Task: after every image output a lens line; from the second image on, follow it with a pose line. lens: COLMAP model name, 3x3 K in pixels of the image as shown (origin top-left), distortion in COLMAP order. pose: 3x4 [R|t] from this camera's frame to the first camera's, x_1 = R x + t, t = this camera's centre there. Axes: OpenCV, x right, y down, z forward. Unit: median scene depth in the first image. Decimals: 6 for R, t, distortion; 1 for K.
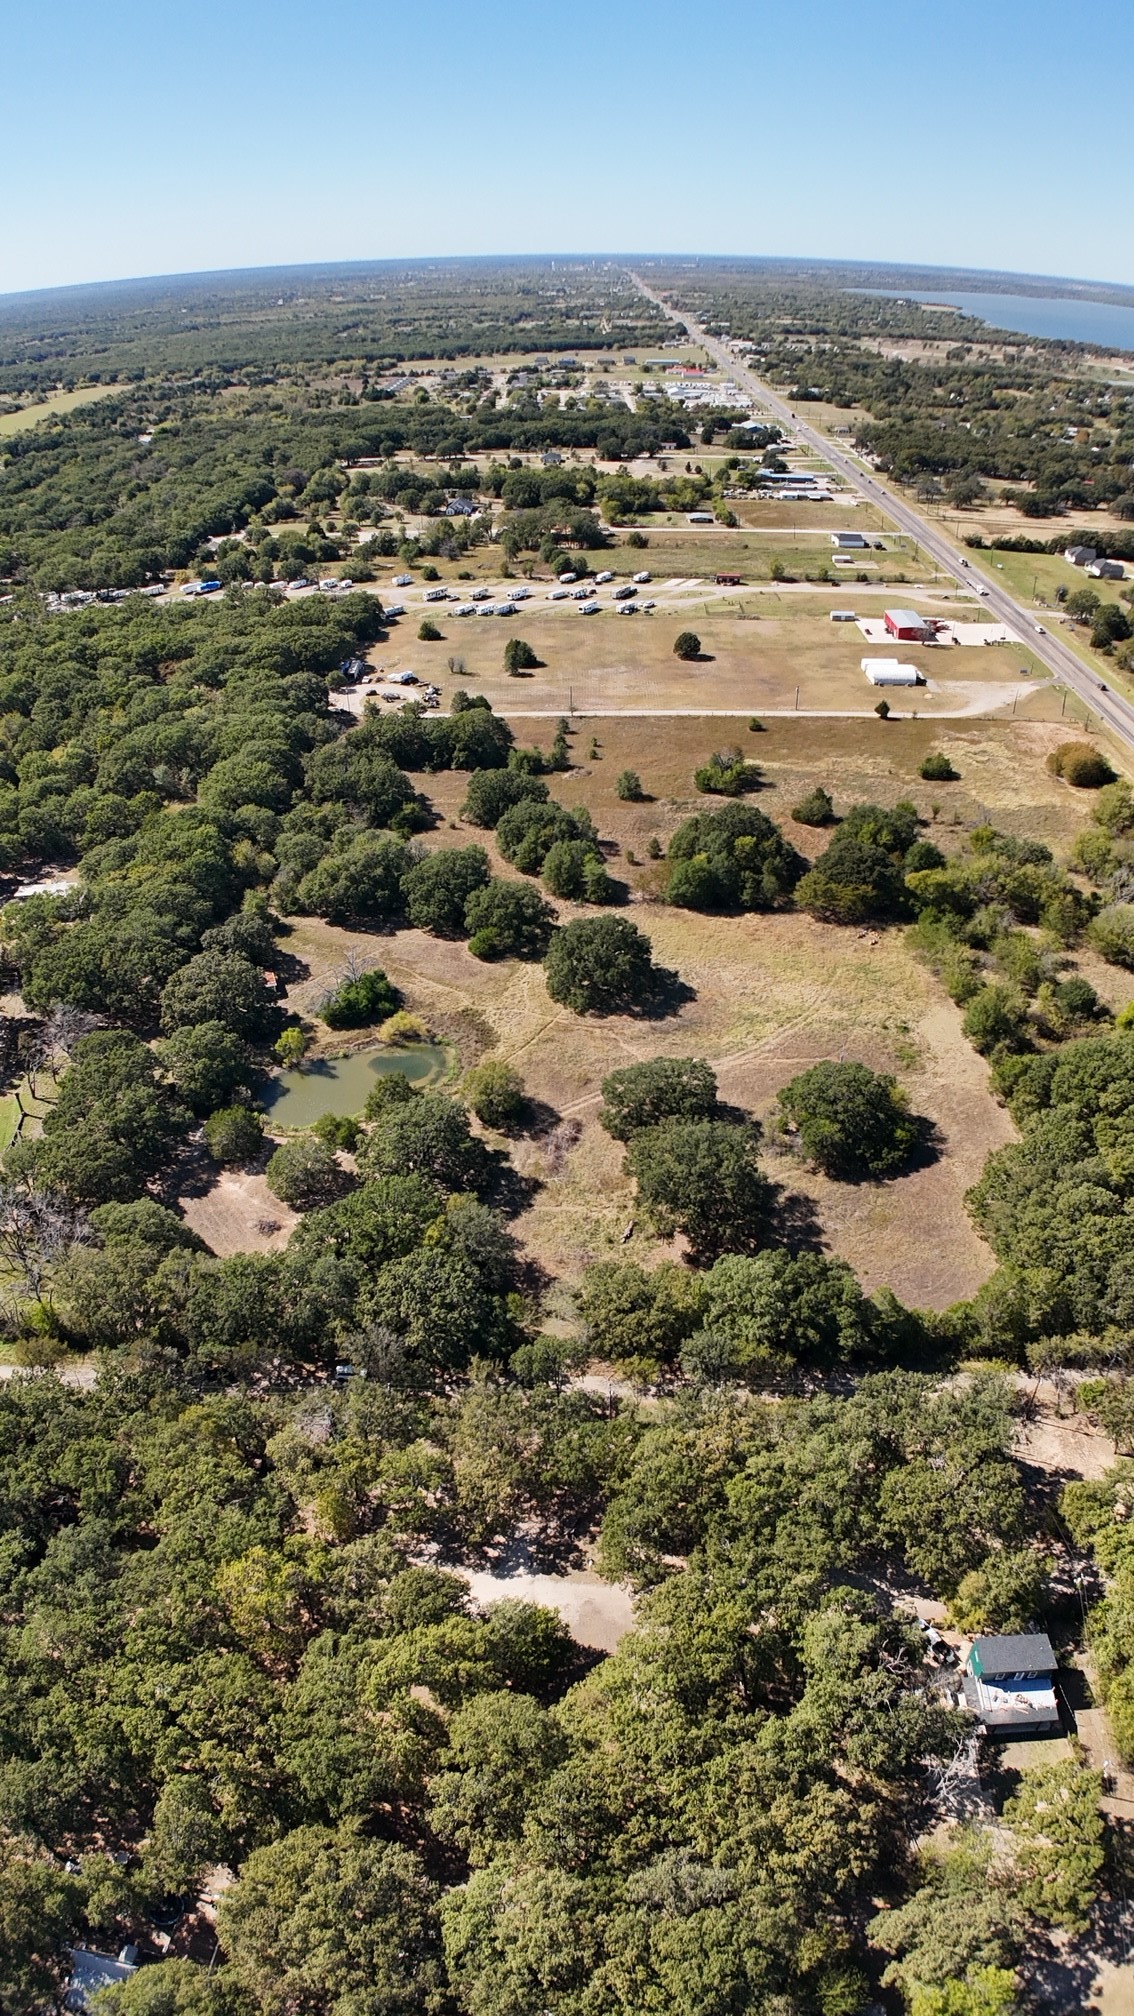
lens RADIAL K [[1225.4, 0, 558.1], [0, 1225.4, 1015.4], [0, 0, 1]] dist [-0.171934, 0.006631]
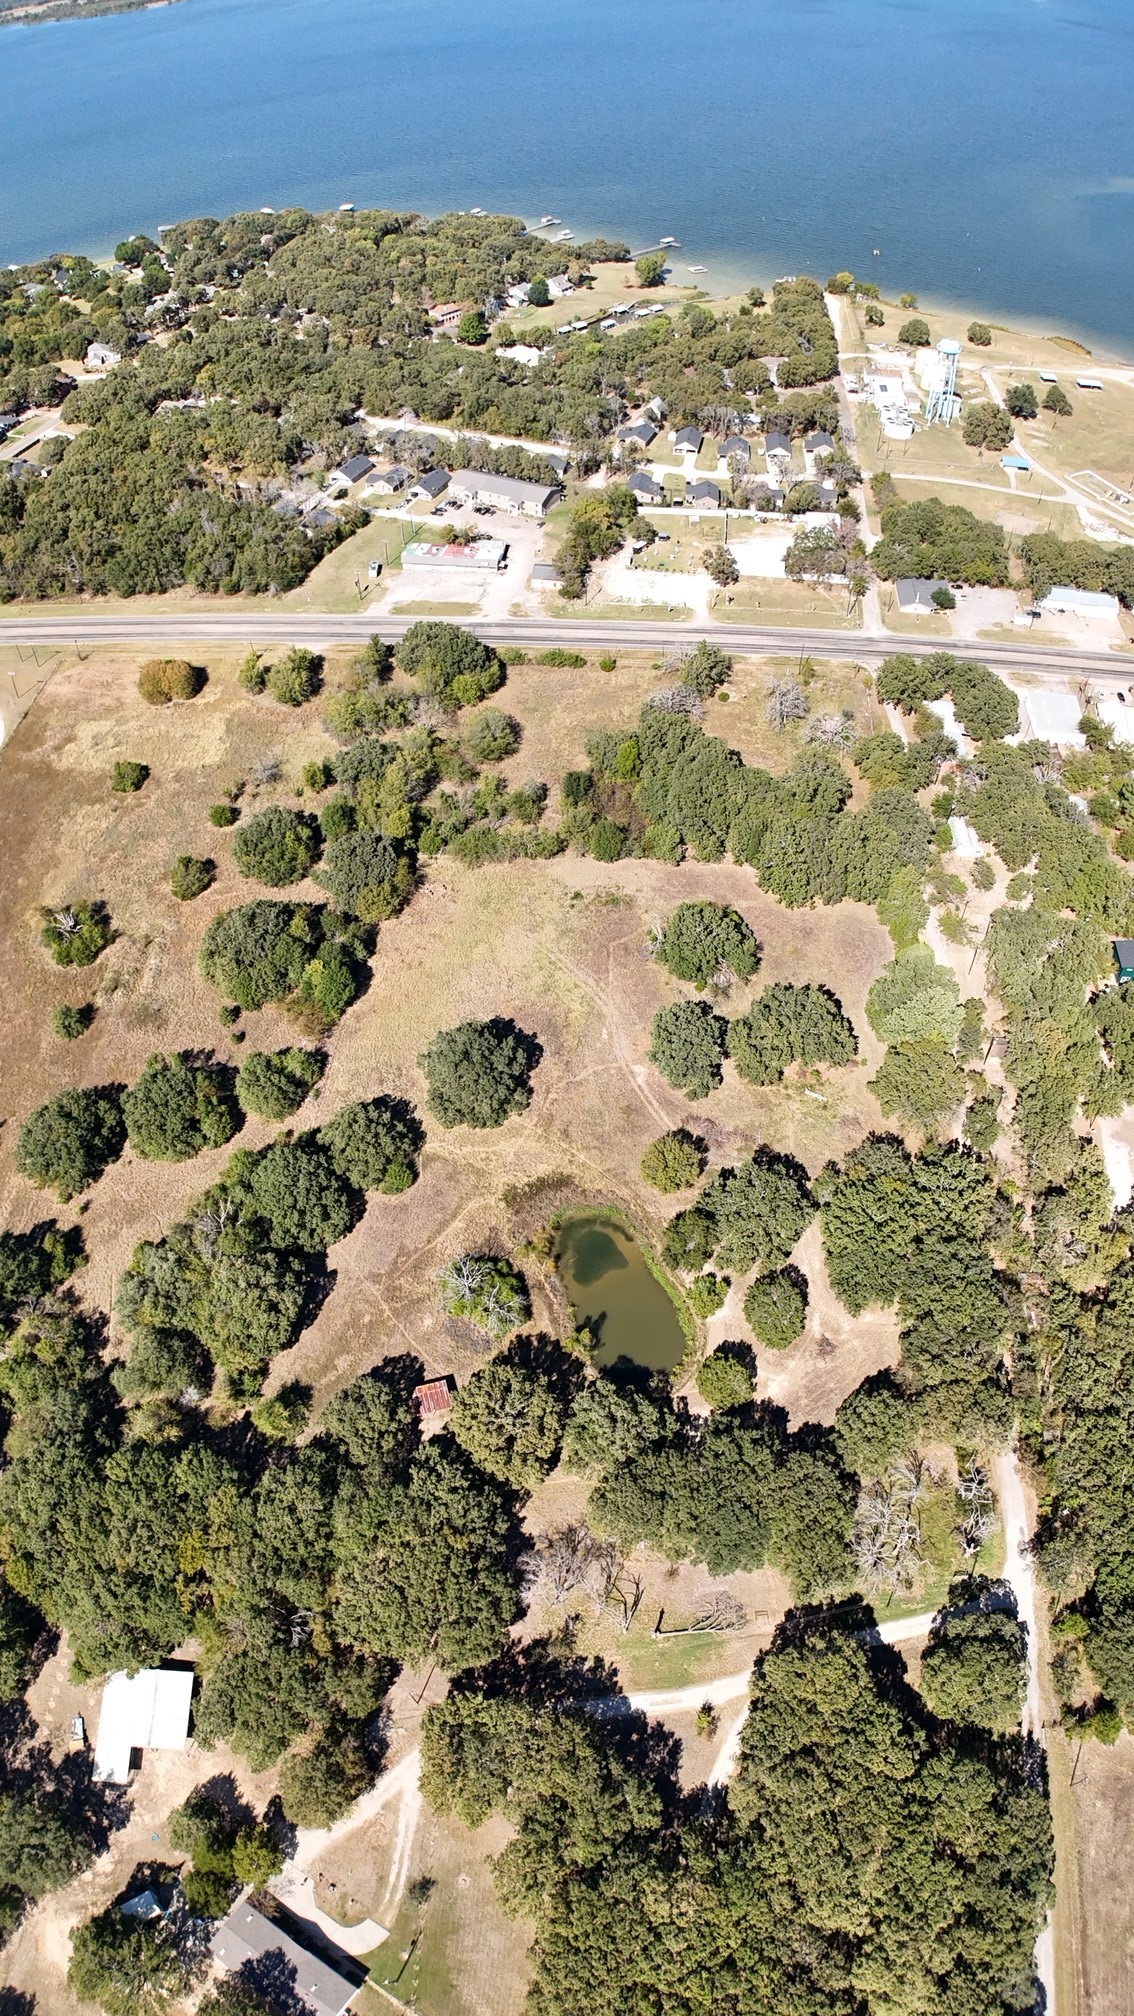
lens RADIAL K [[1225.4, 0, 566.1], [0, 1225.4, 1018.5], [0, 0, 1]] dist [-0.171934, 0.006631]
pose [[0.065398, -0.751293, 0.656720, -0.477819], [0.568335, 0.568996, 0.594339, -0.505106], [-0.820194, 0.334368, 0.464198, 0.358027]]
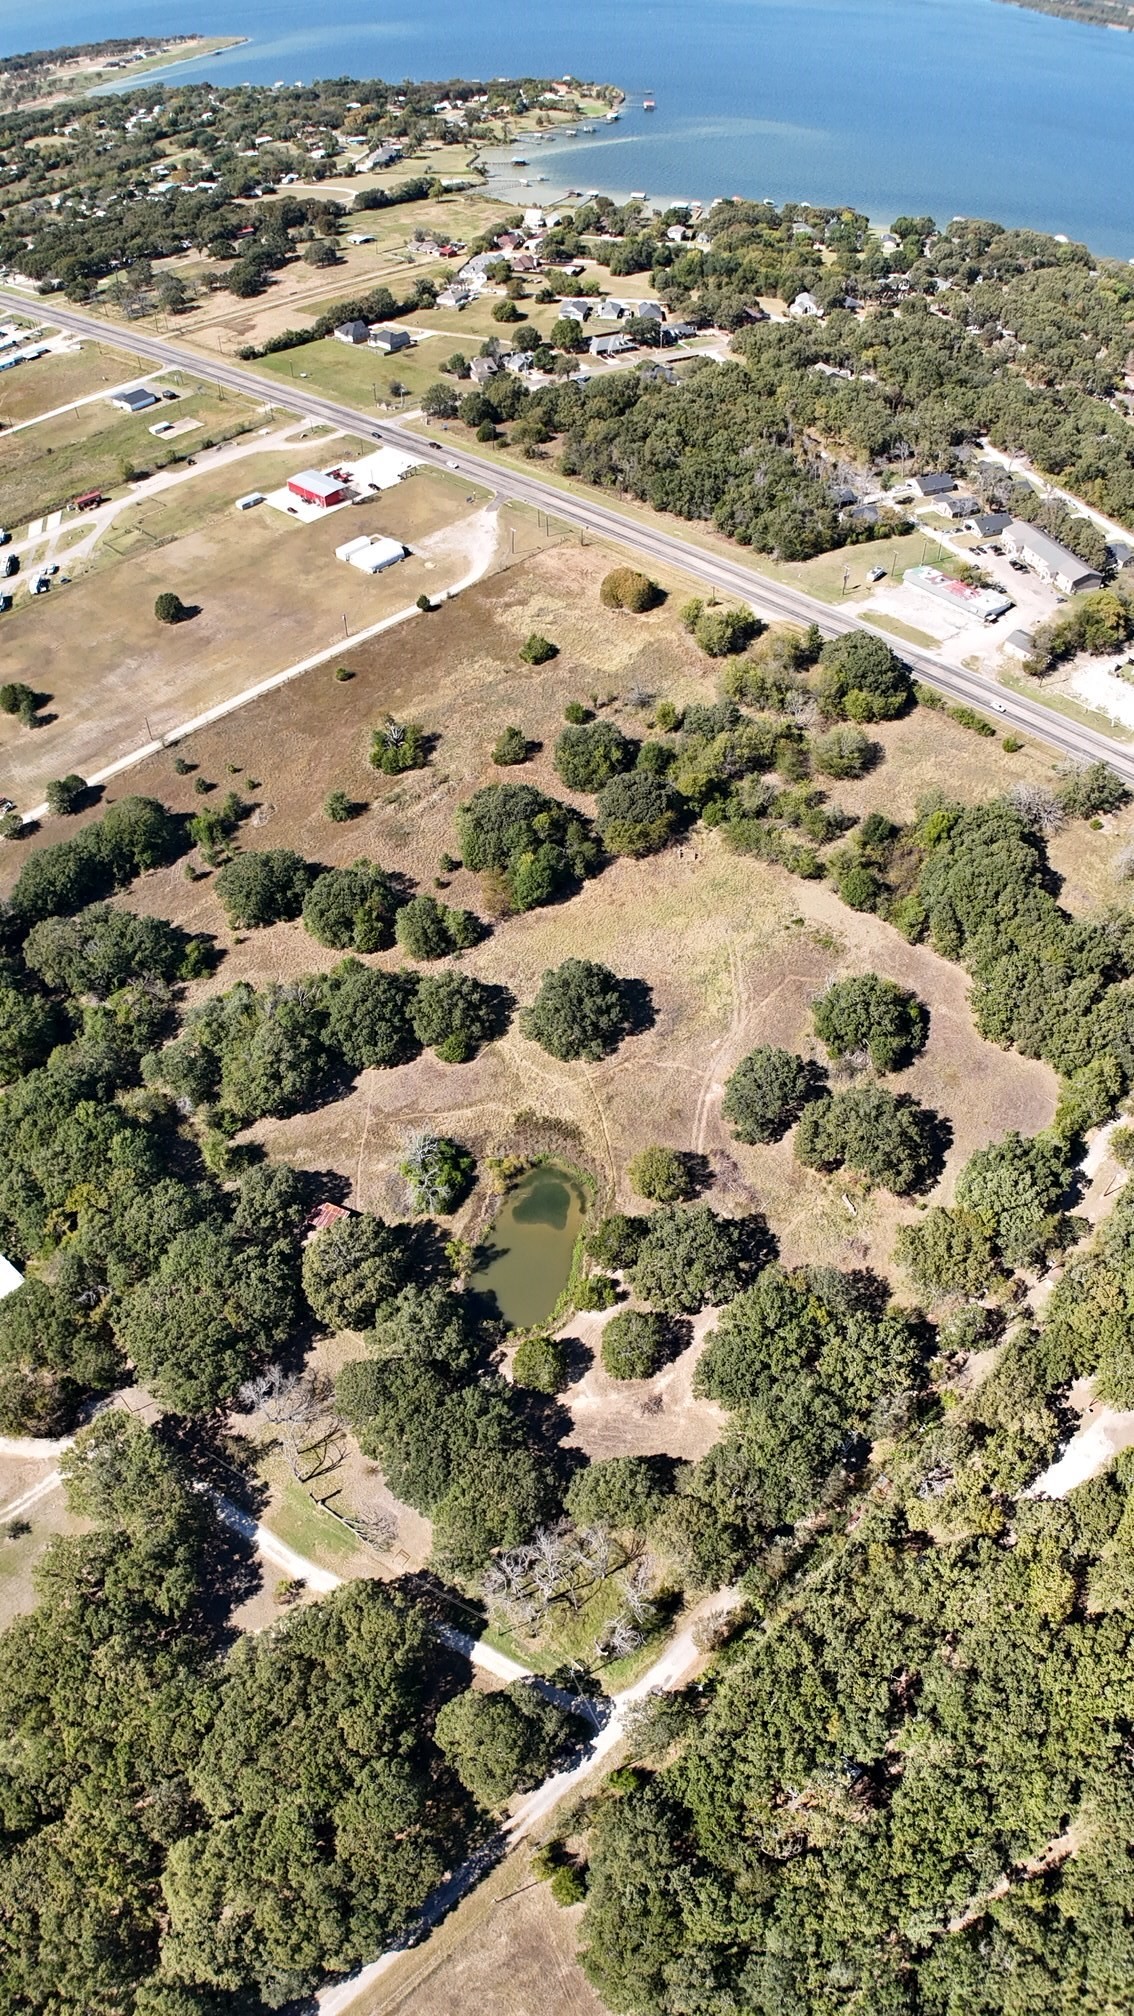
lens RADIAL K [[1225.4, 0, 568.0], [0, 1225.4, 1012.2], [0, 0, 1]] dist [-0.171934, 0.006631]
pose [[0.684358, -0.546344, 0.482869, -0.390745], [0.409945, 0.835962, 0.364847, -0.344950], [-0.602992, -0.051736, 0.796068, 0.122117]]
